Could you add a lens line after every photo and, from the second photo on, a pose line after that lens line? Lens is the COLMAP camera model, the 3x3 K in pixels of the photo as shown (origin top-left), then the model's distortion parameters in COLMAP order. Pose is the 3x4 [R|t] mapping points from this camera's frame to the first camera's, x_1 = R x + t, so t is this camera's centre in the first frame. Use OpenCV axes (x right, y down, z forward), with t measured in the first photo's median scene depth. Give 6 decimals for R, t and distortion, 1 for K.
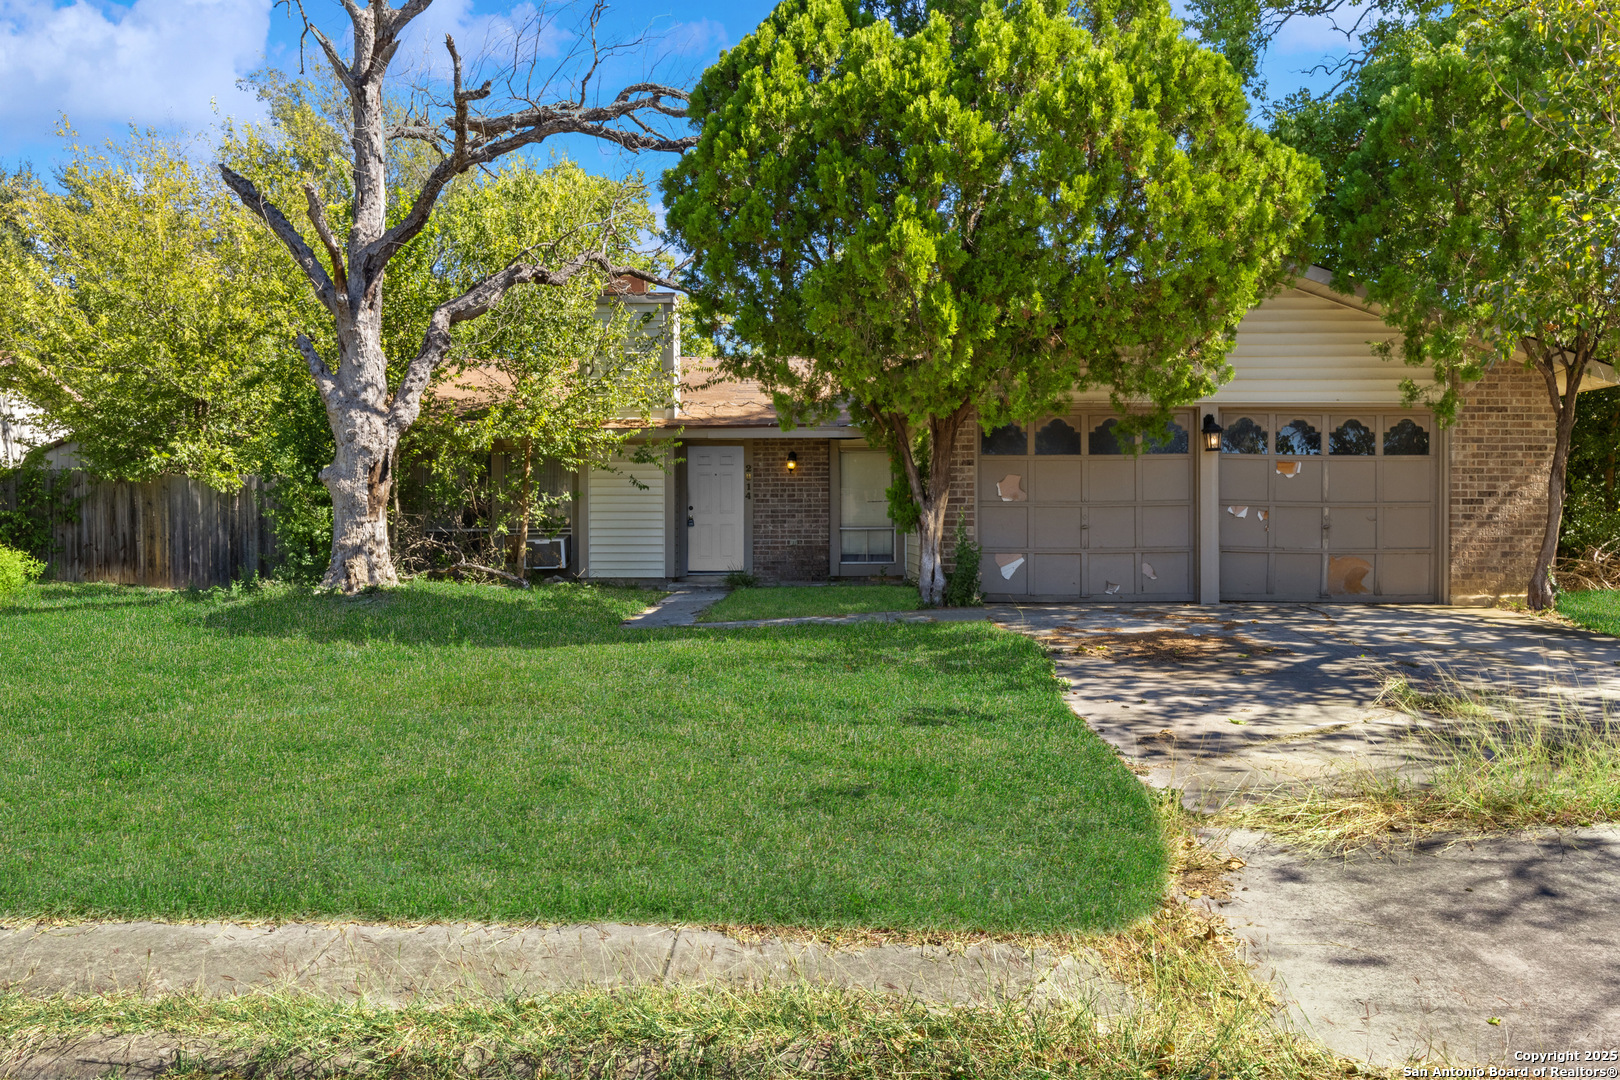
lens RADIAL K [[1292.3, 0, 810.0], [0, 1292.3, 540.0], [0, 0, 1]] dist [0.004364, -0.008652]
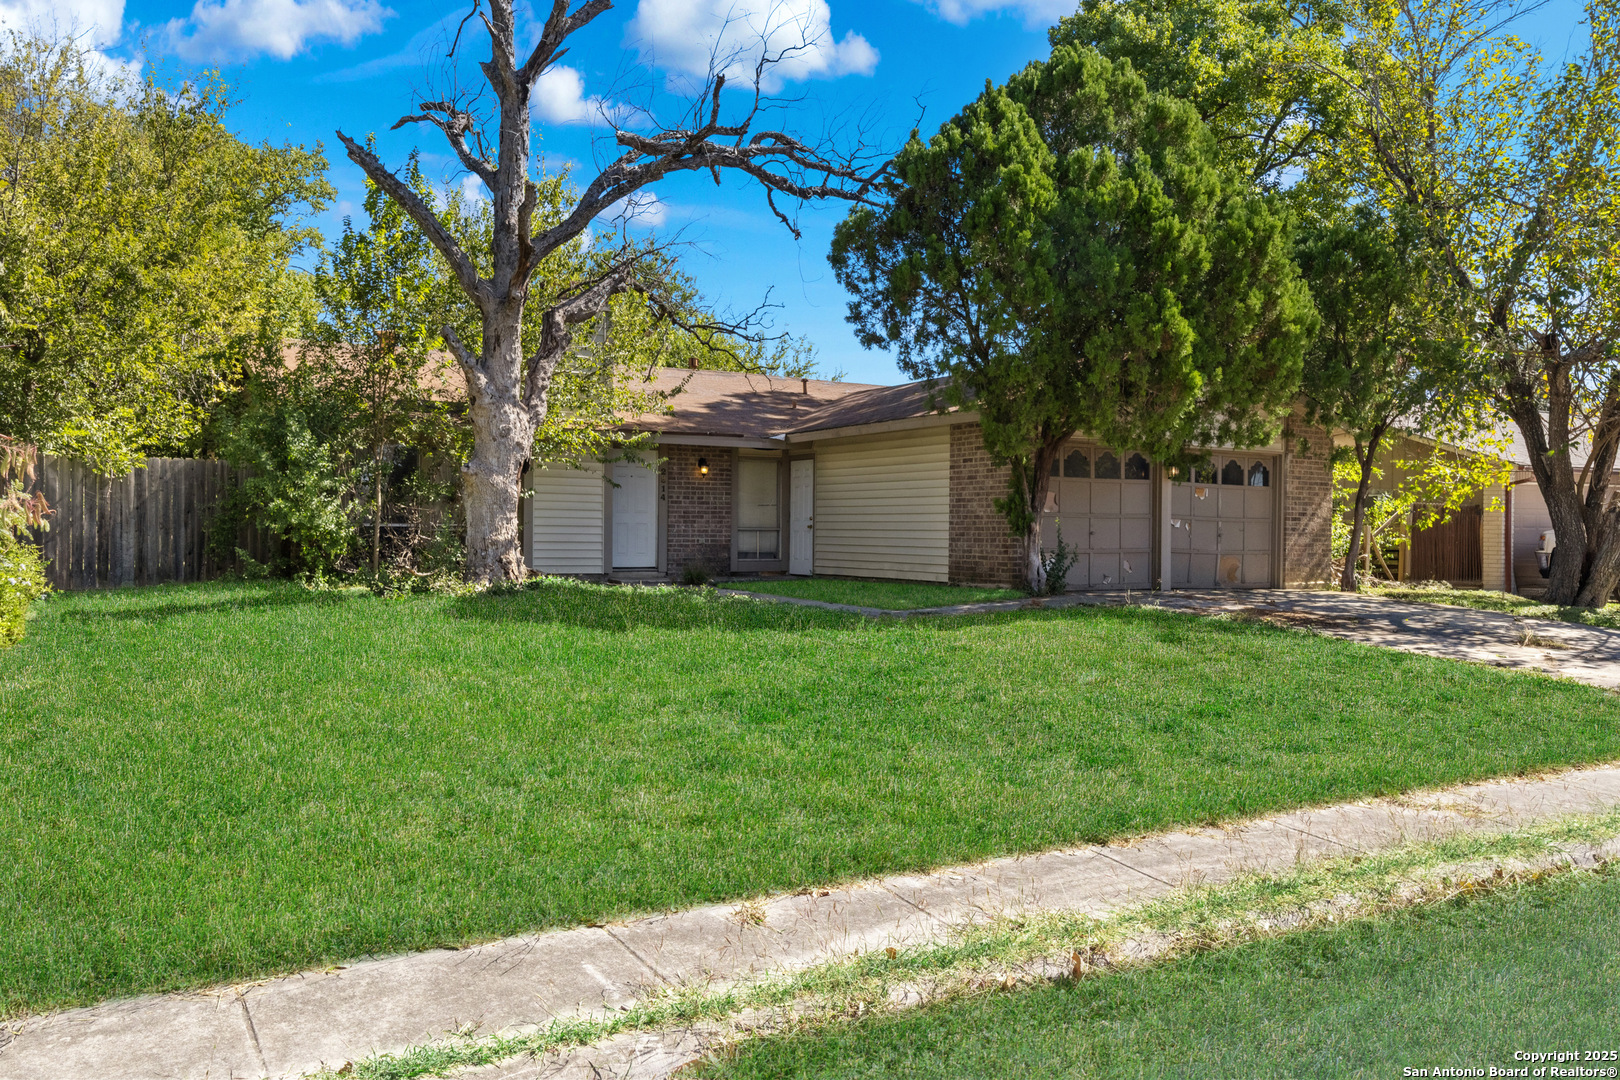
lens RADIAL K [[1292.3, 0, 810.0], [0, 1292.3, 540.0], [0, 0, 1]] dist [0.004364, -0.008652]
pose [[0.853794, 0.010286, 0.520509, -0.670345], [-0.011268, 0.999936, -0.001278, 0.001996], [-0.520489, -0.004774, 0.853855, 0.024416]]
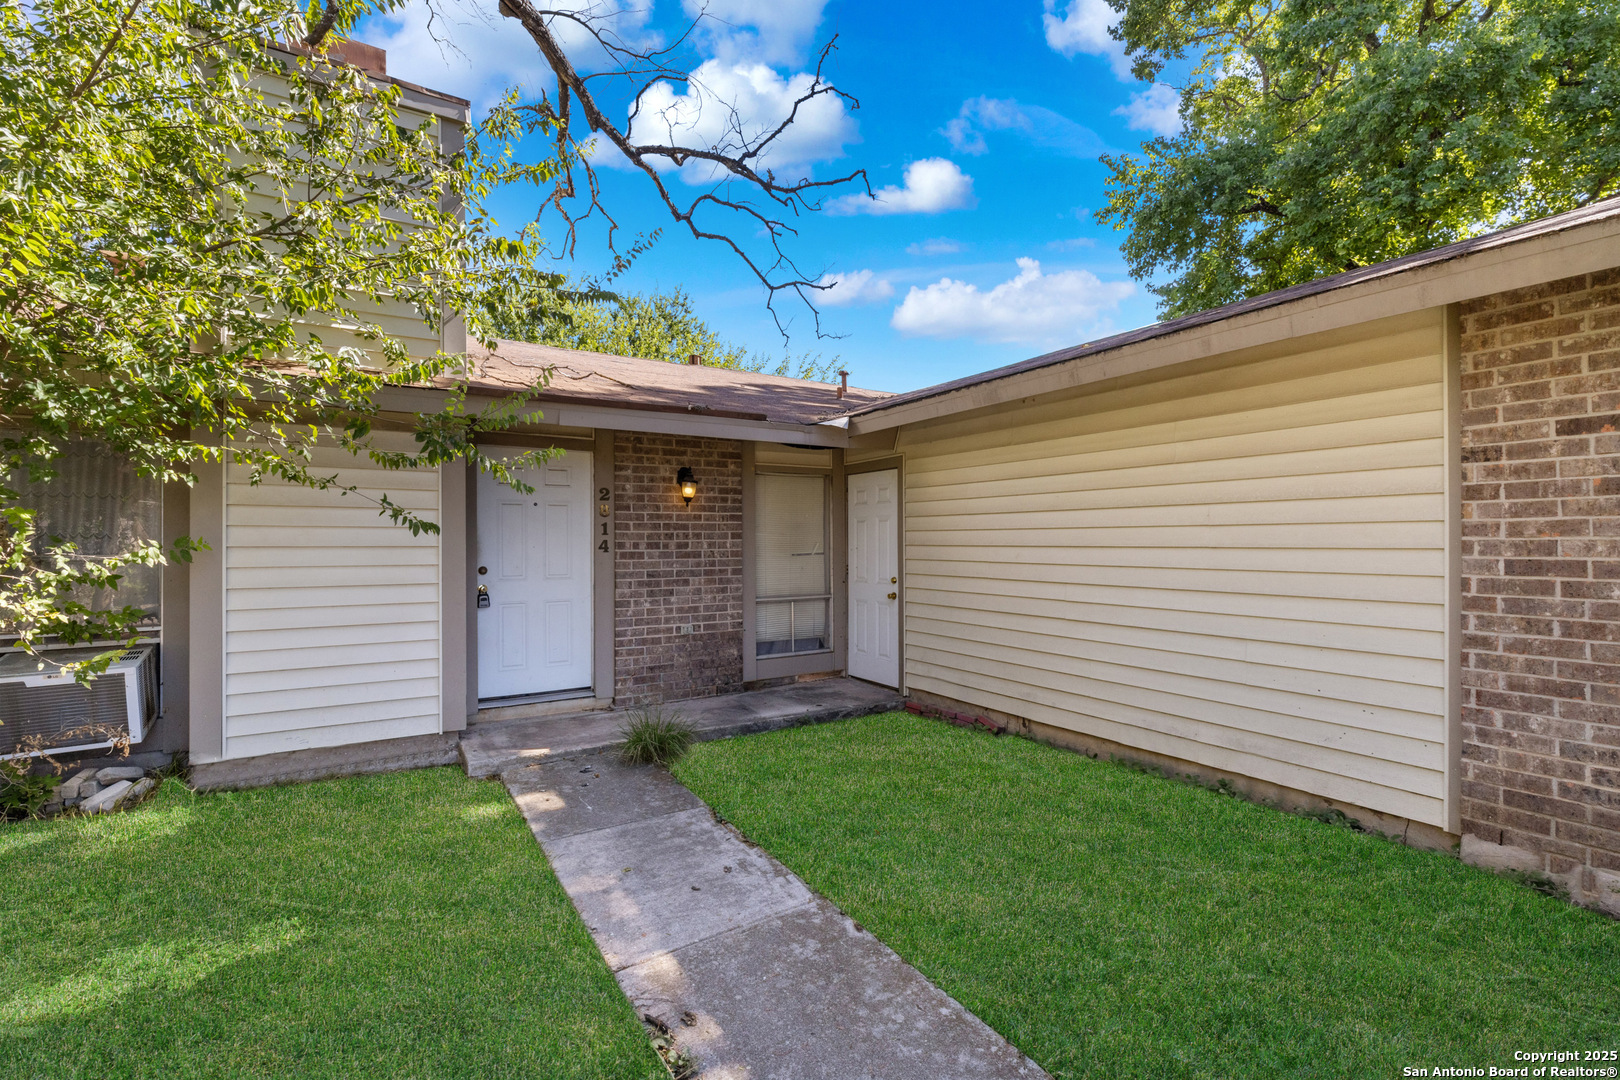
lens RADIAL K [[723.2, 0, 811.4], [0, 723.2, 539.1], [0, 0, 1]] dist [-0.000234, 0.000391]
pose [[0.839364, 0.003121, 0.543560, -0.183619], [0.002627, 0.999949, -0.009797, -0.045163], [-0.543563, 0.009651, 0.839313, 0.939441]]
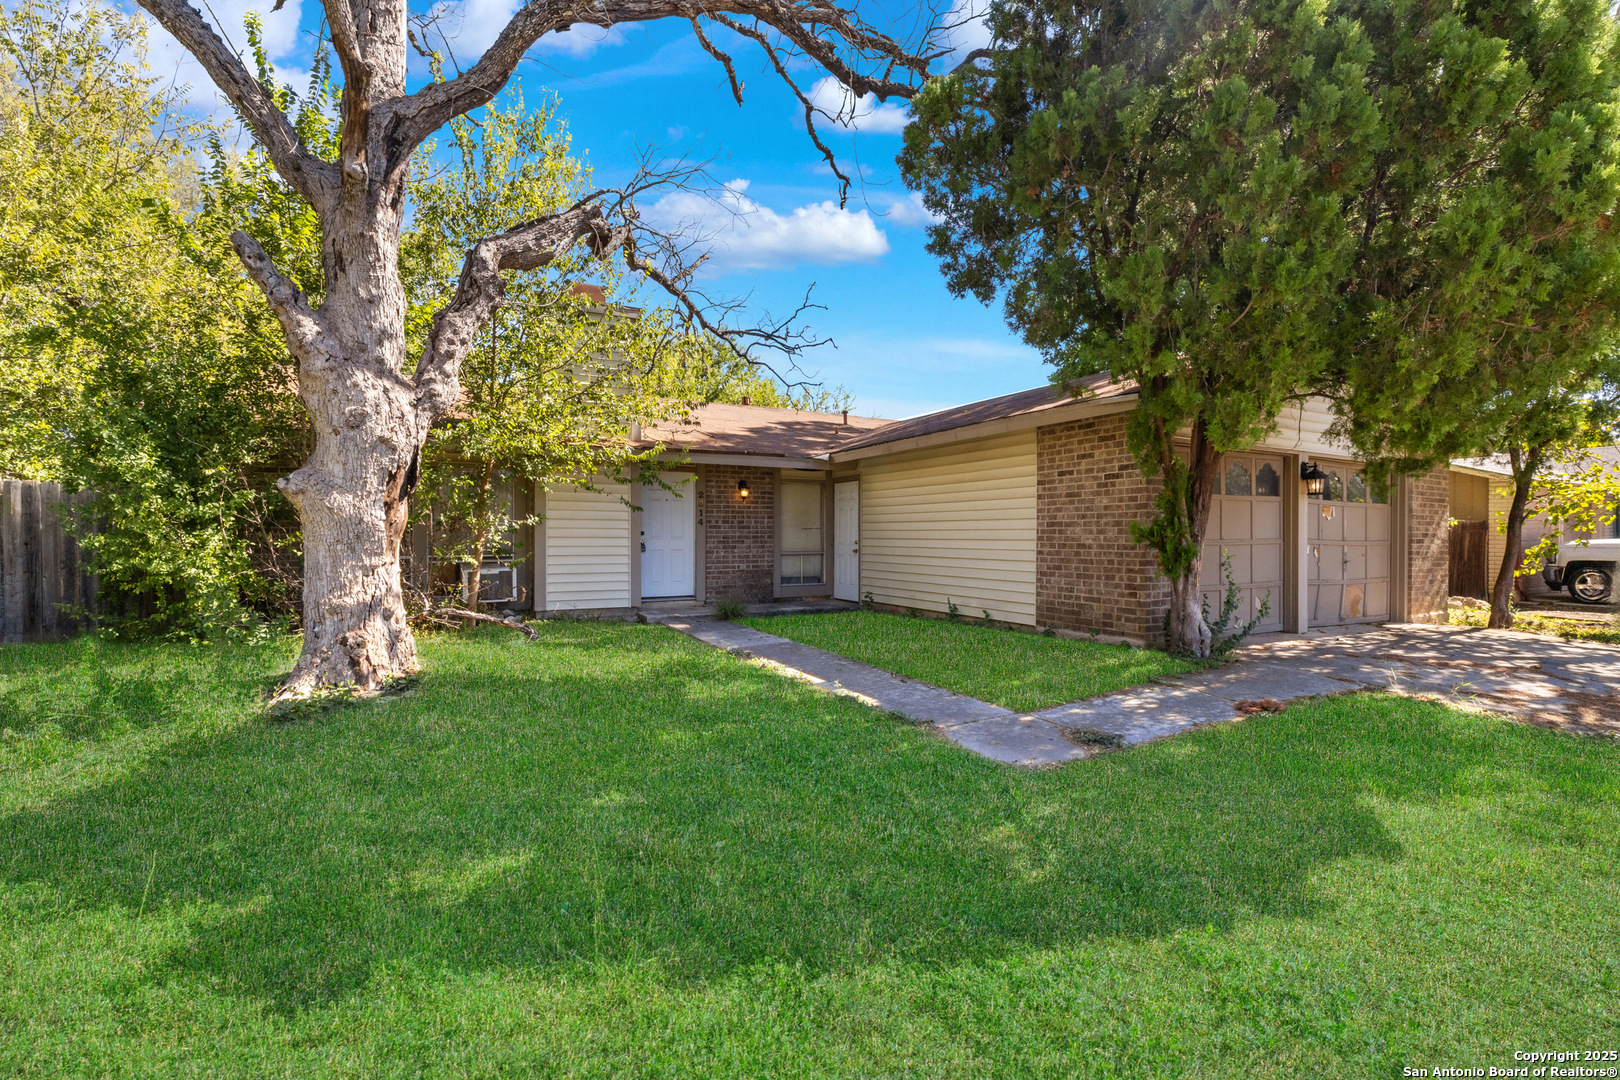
lens RADIAL K [[723.2, 0, 811.4], [0, 723.2, 539.1], [0, 0, 1]] dist [-0.000234, 0.000391]
pose [[0.872015, 0.003919, 0.489463, -0.334124], [-0.003264, 0.999992, -0.002190, -0.025970], [-0.489468, 0.000312, 0.872021, 0.613988]]
